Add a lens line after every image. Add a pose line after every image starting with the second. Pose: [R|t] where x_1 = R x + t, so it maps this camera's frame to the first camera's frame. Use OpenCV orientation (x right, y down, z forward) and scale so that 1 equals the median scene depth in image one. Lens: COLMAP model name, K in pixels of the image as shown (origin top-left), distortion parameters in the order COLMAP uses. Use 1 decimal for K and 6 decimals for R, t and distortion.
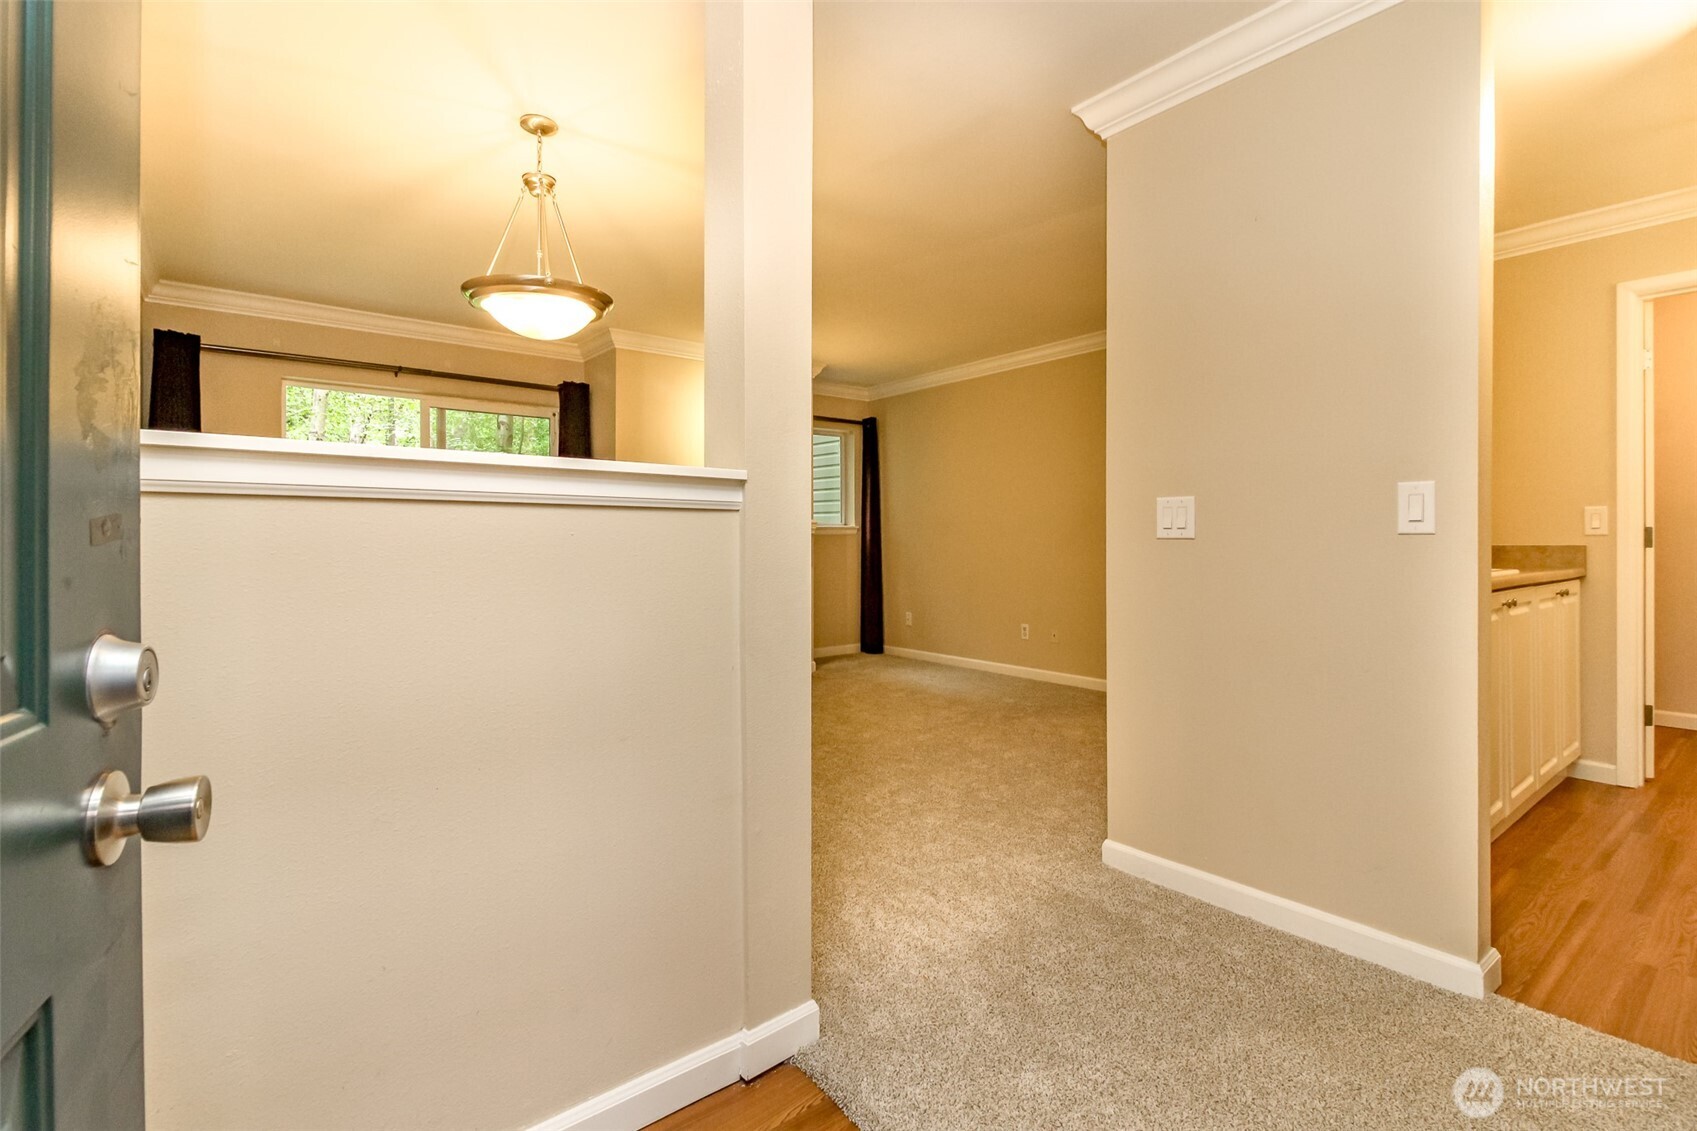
lens RADIAL K [[777.5, 0, 863.0], [0, 777.5, 539.0], [0, 0, 1]] dist [-0.000010, -0.002308]
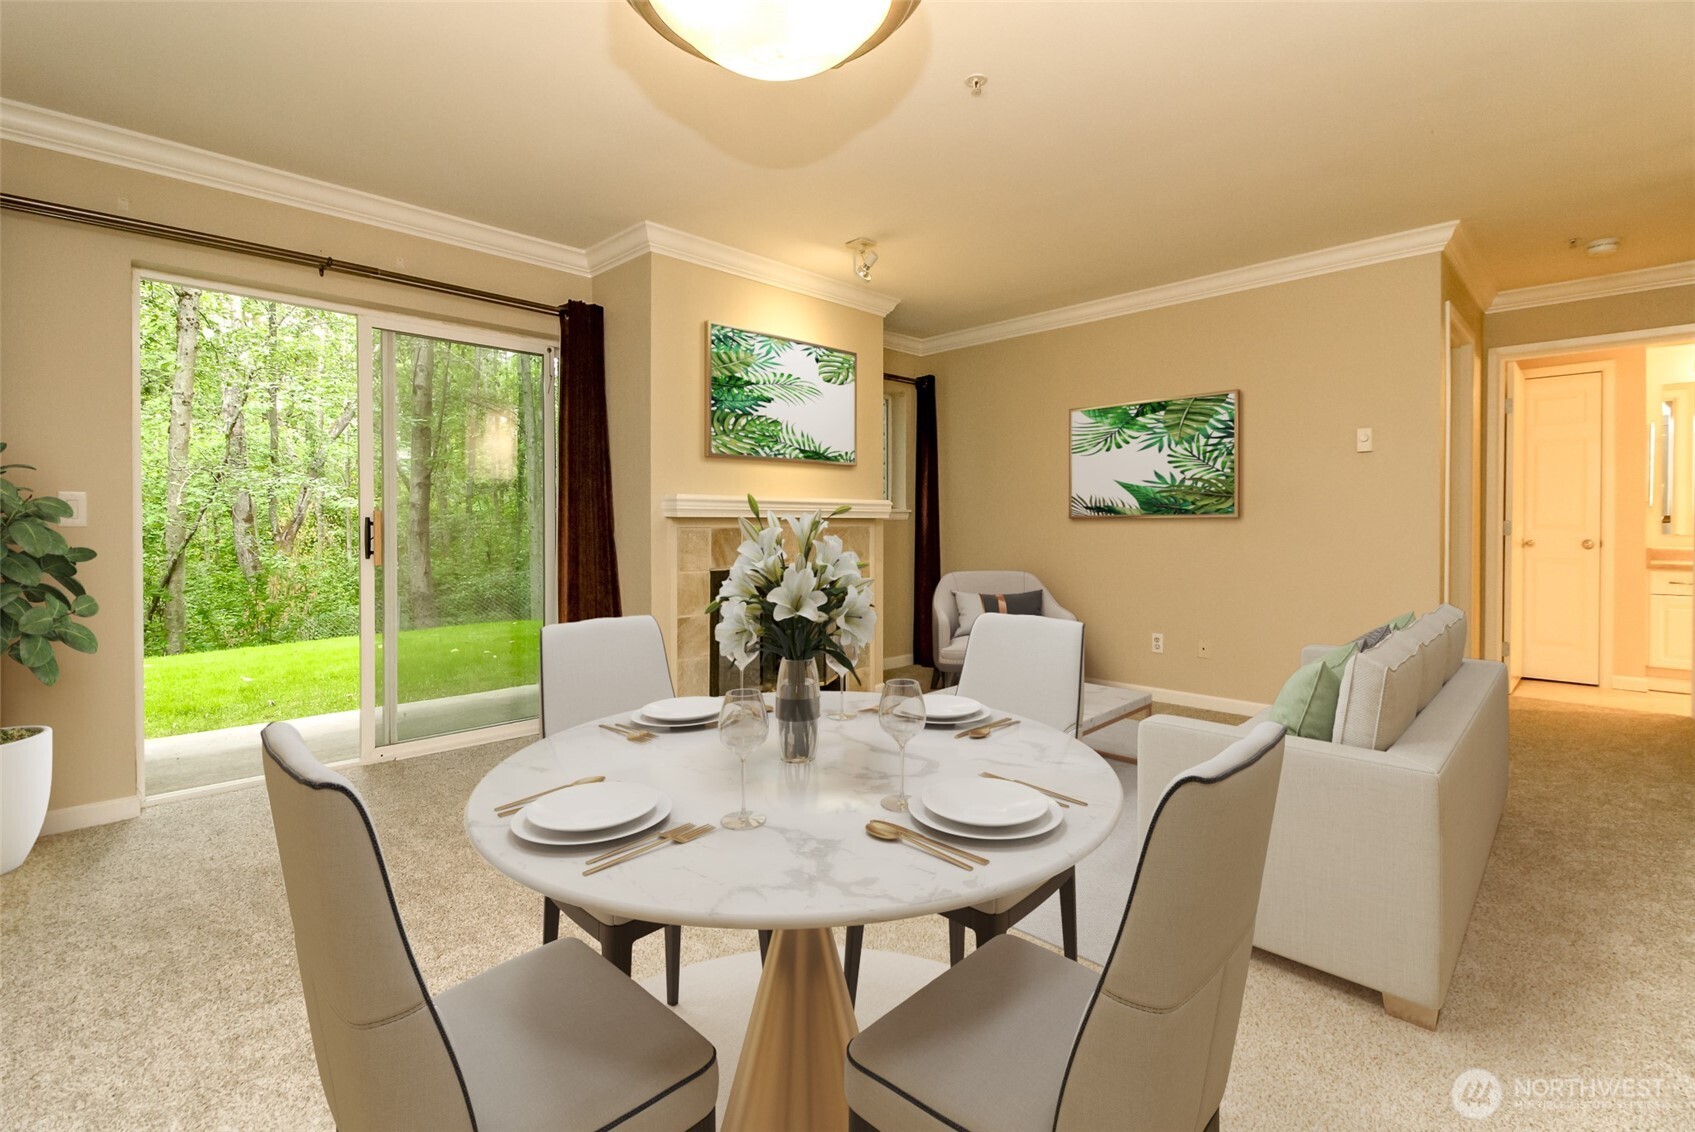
lens RADIAL K [[776.6, 0, 865.7], [0, 776.6, 527.1], [0, 0, 1]] dist [-0.000010, -0.002308]
pose [[0.993647, 0.006975, 0.112322, -0.305159], [-0.007016, 0.999975, -0.000035, 0.004185], [-0.112319, -0.000754, 0.993672, 0.415900]]
